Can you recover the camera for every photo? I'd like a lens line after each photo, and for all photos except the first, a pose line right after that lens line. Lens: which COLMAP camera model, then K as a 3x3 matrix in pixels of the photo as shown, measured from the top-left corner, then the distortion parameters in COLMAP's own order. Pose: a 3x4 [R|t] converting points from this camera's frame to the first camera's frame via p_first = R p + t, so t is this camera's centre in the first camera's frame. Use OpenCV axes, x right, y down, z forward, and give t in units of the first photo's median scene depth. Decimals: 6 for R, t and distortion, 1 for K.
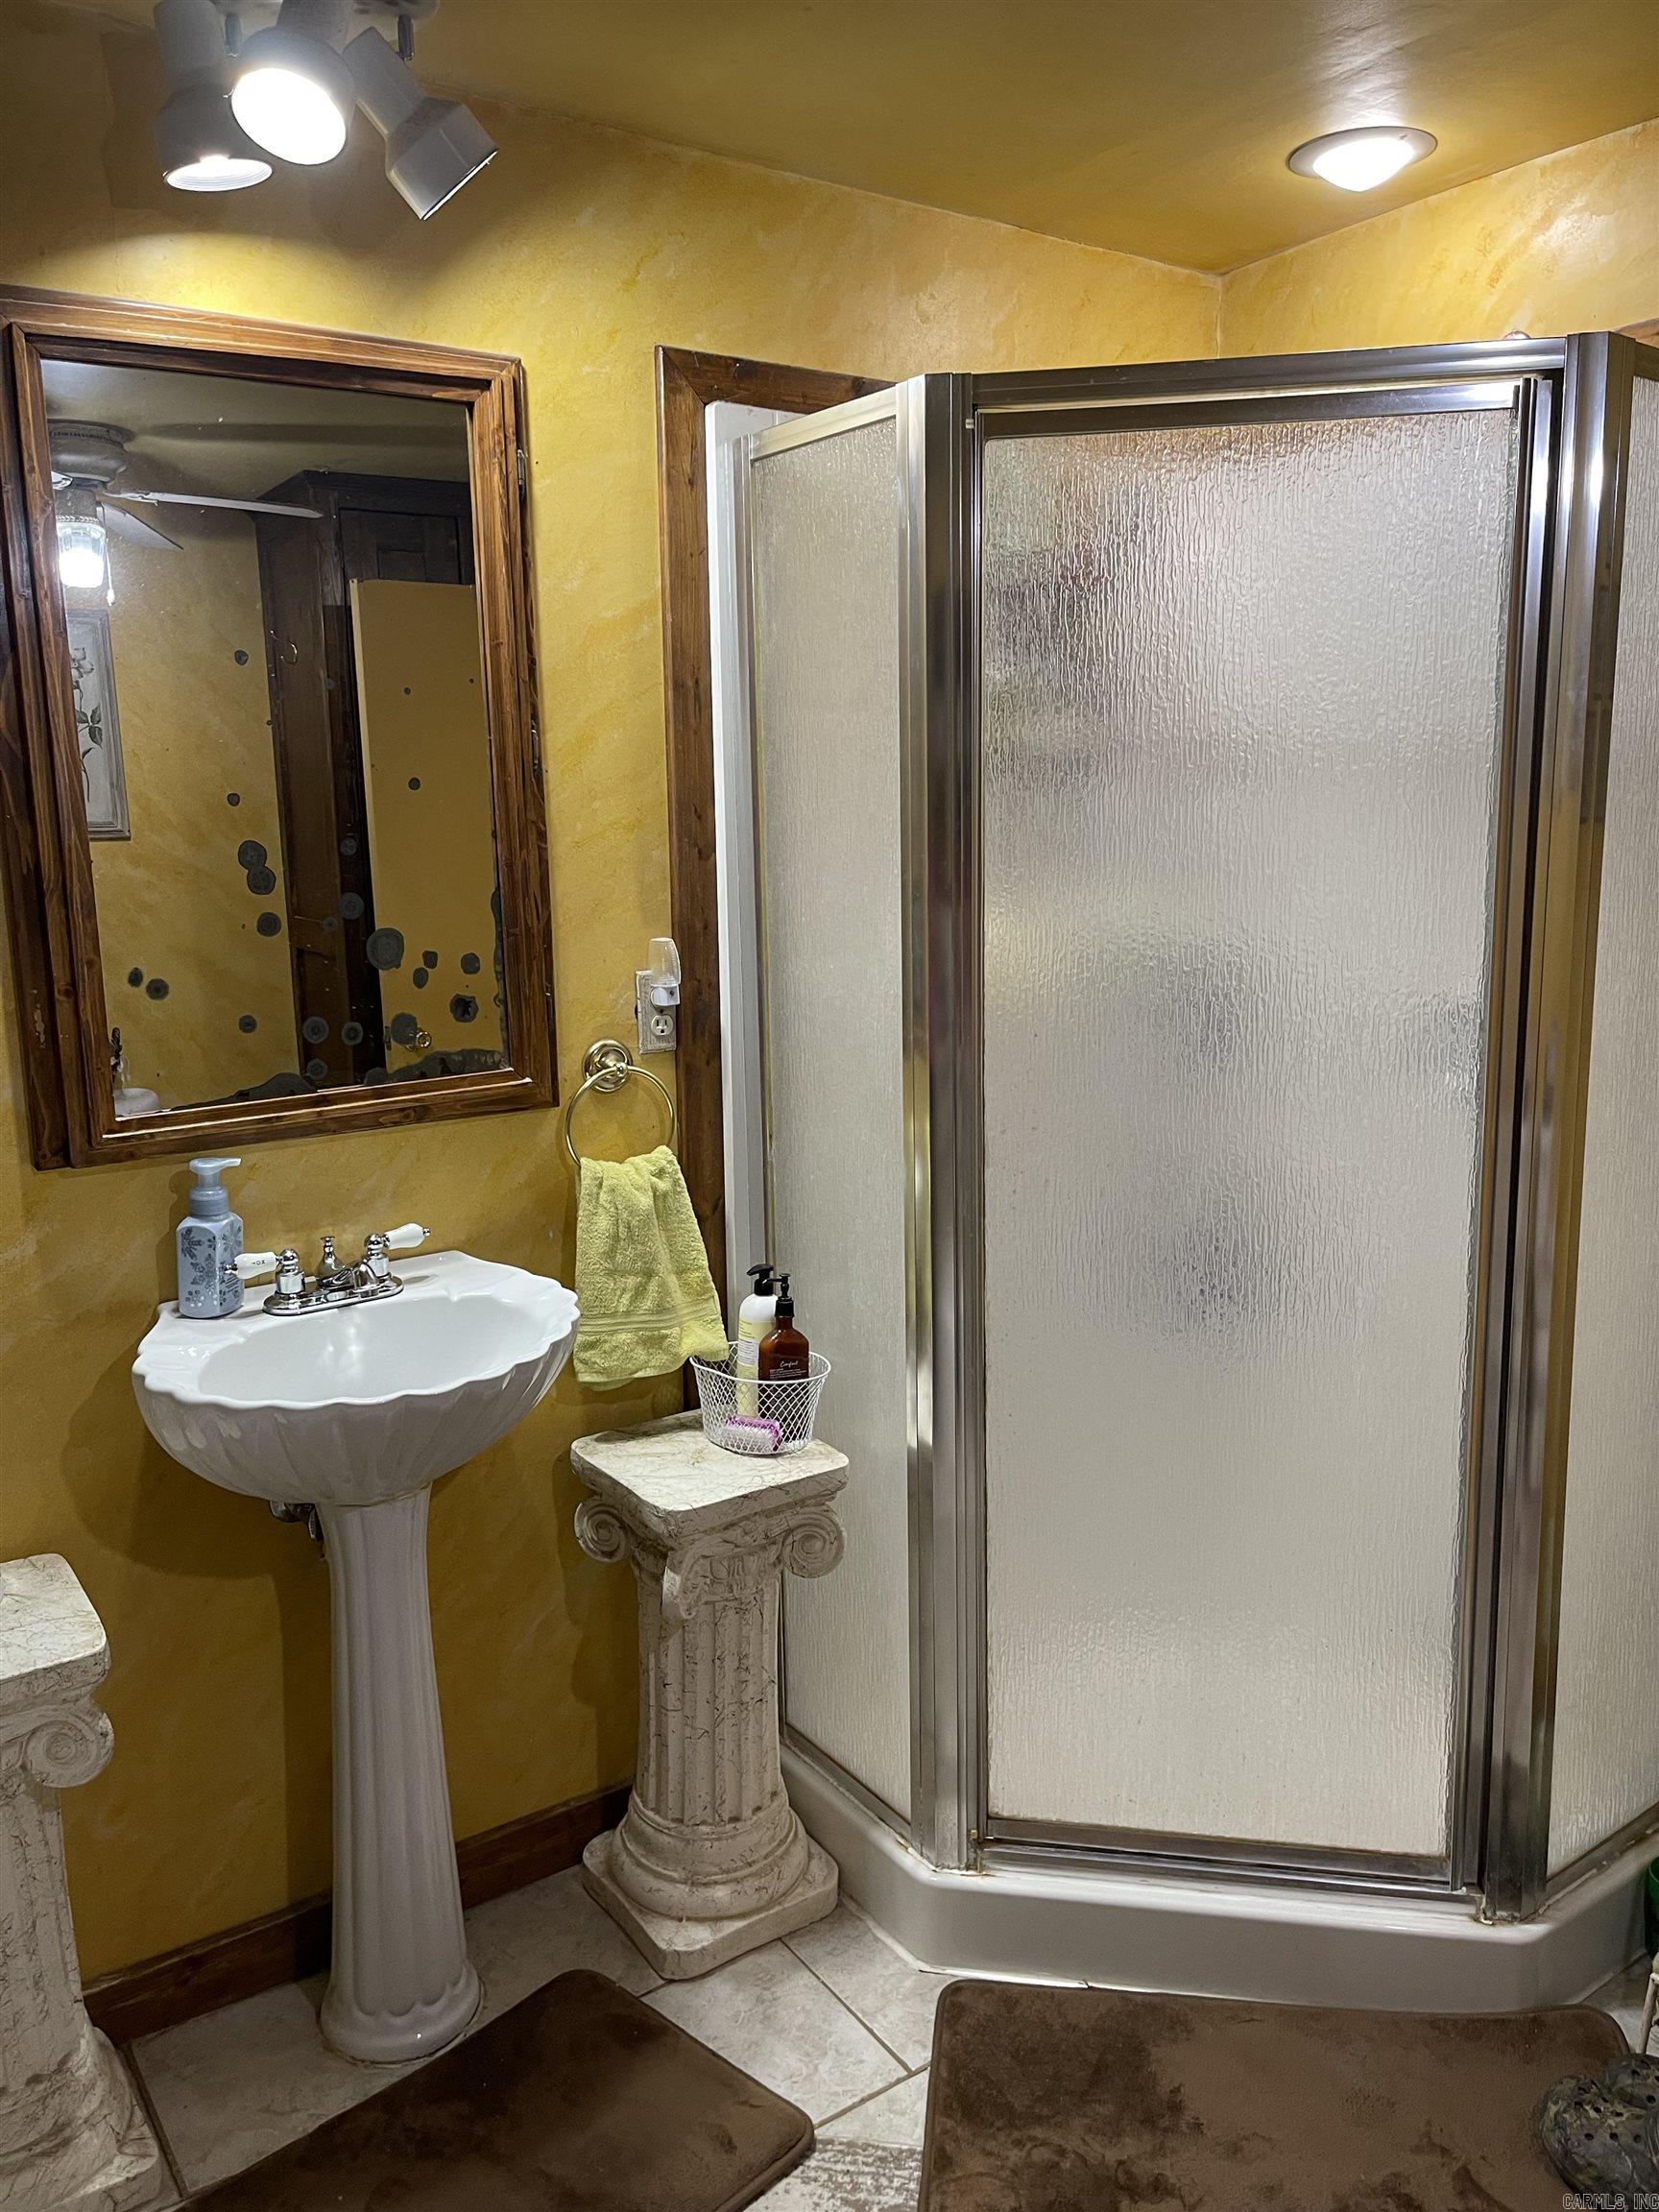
lens RADIAL K [[1680.4, 0, 829.2], [0, 1680.4, 1094.6], [0, 0, 1]] dist [0.059000, -0.068712]
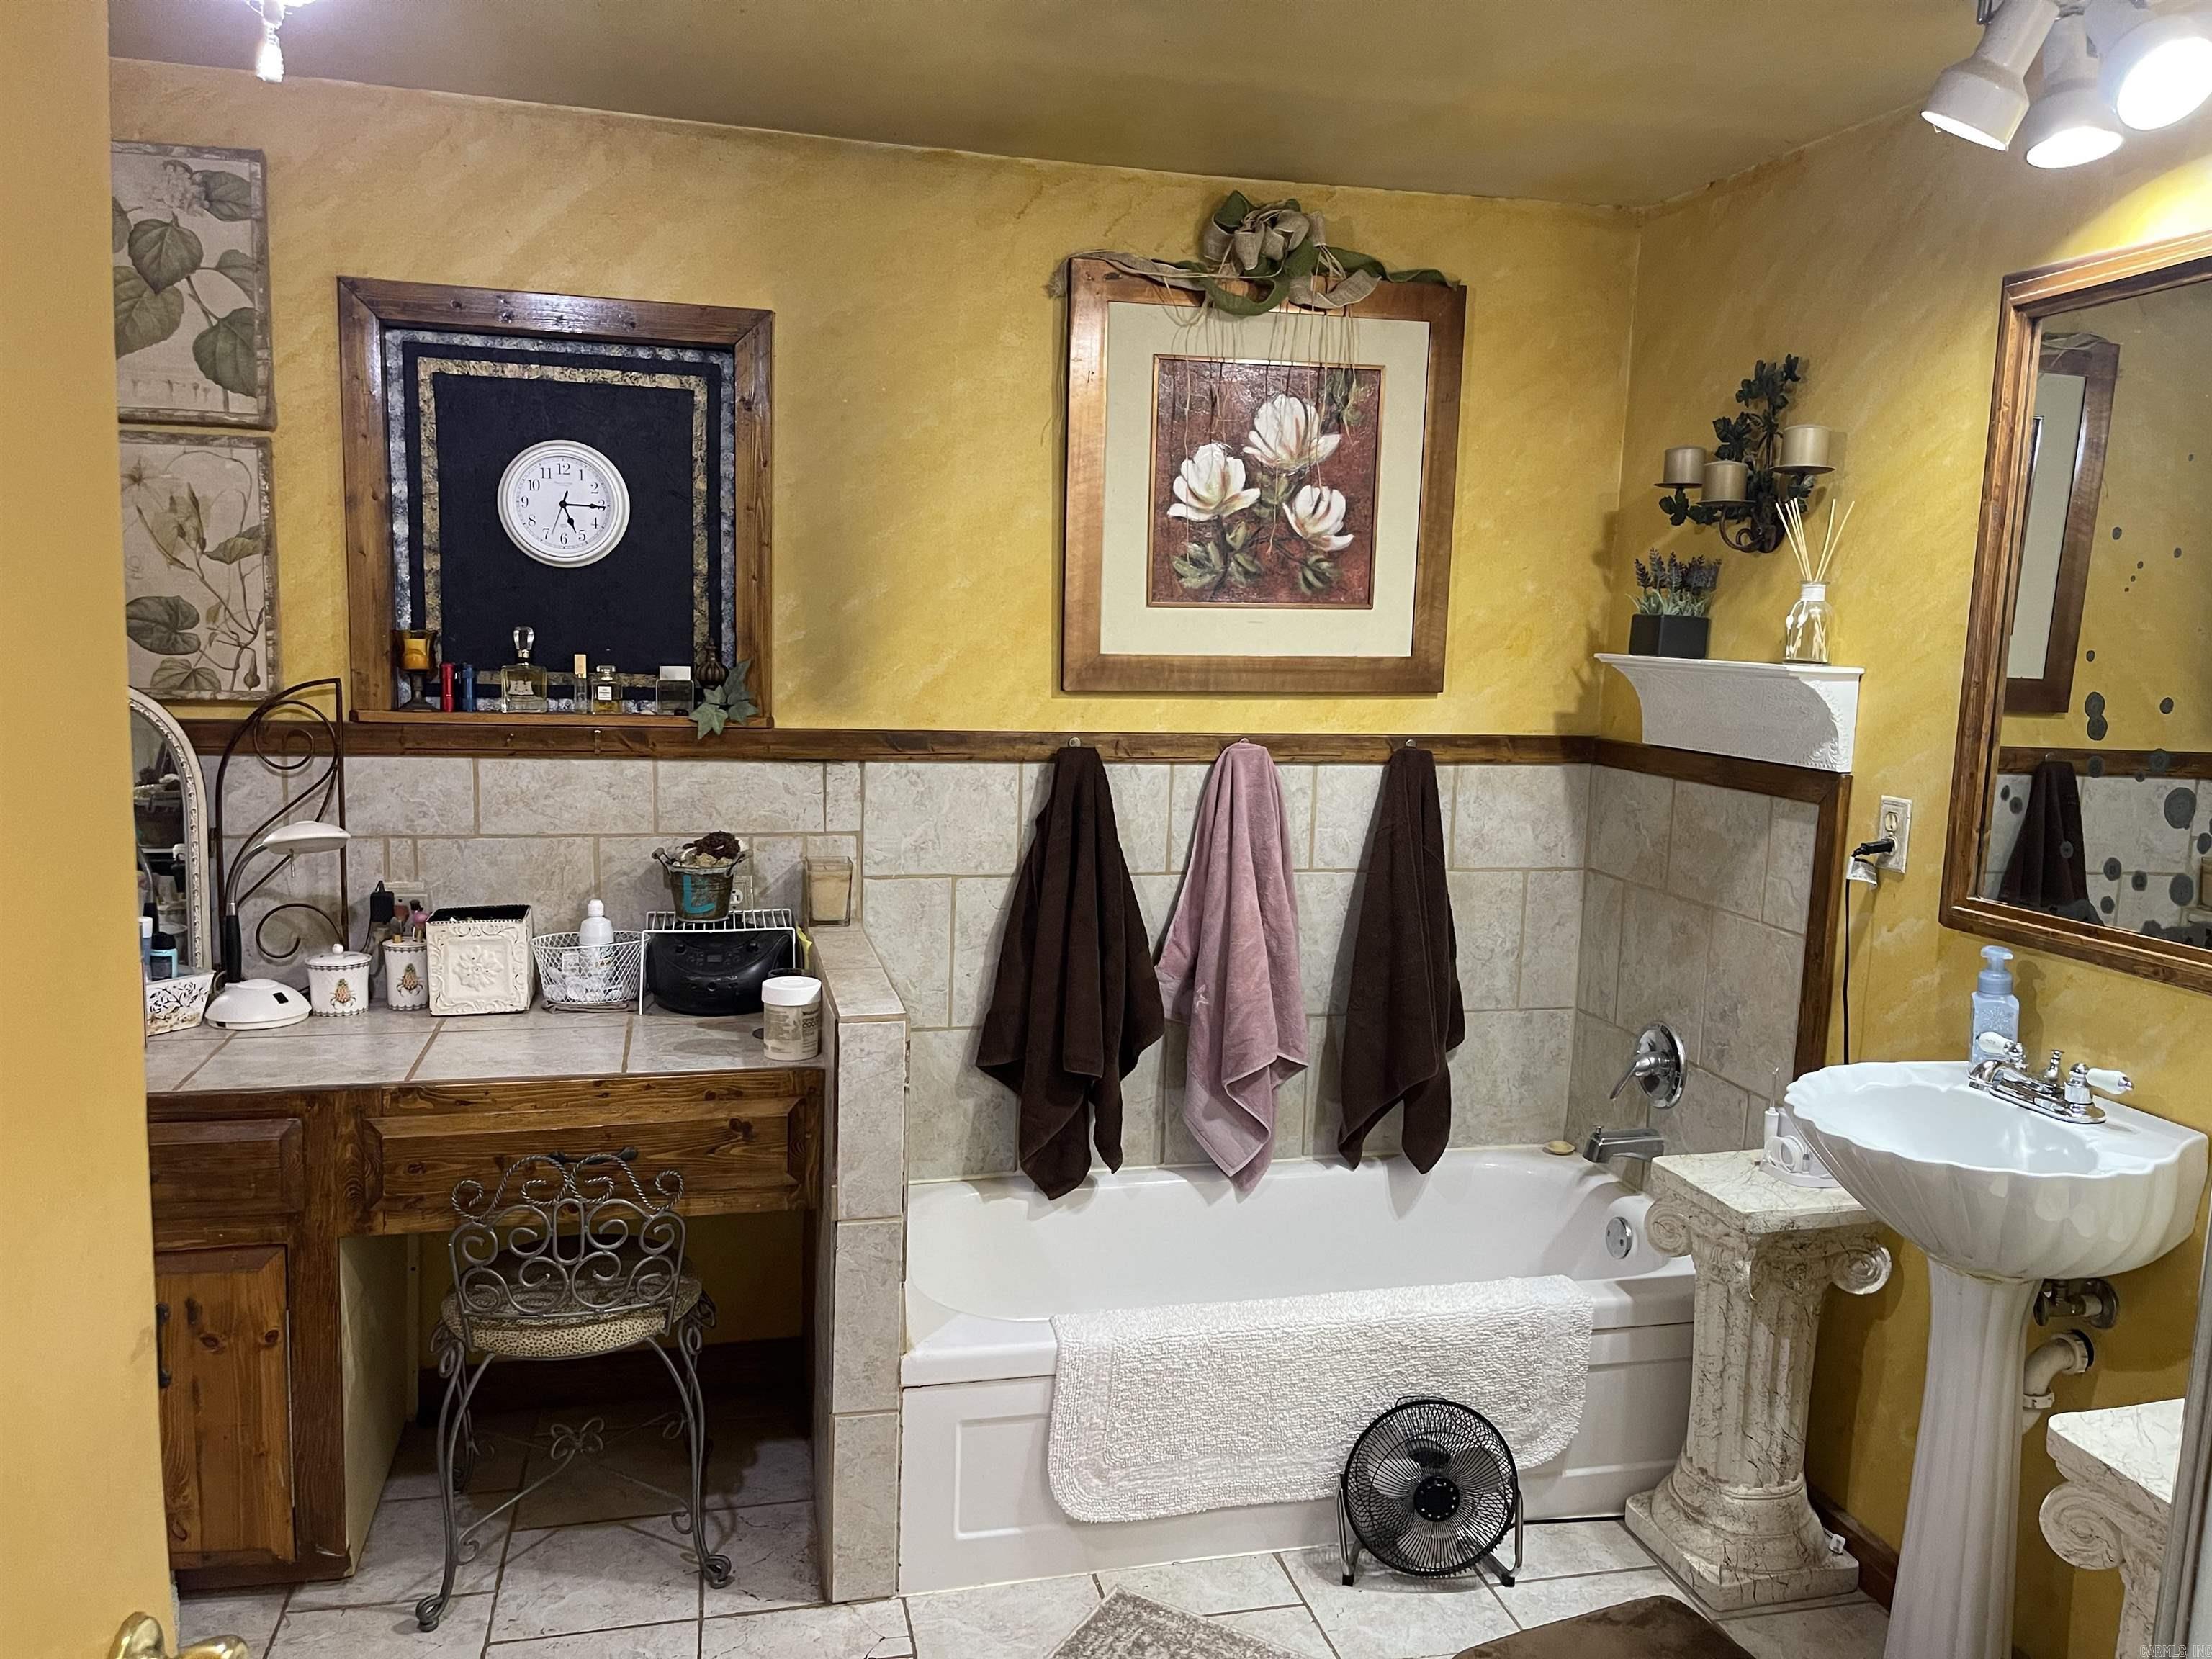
lens RADIAL K [[1680.4, 0, 1098.9], [0, 1680.4, 835.2], [0, 0, 1]] dist [0.059000, -0.068712]
pose [[-0.367568, 0.131657, -0.920630, 0.937487], [-0.183096, 0.960309, 0.210434, -0.169773], [0.911795, 0.245913, -0.328873, 0.761515]]
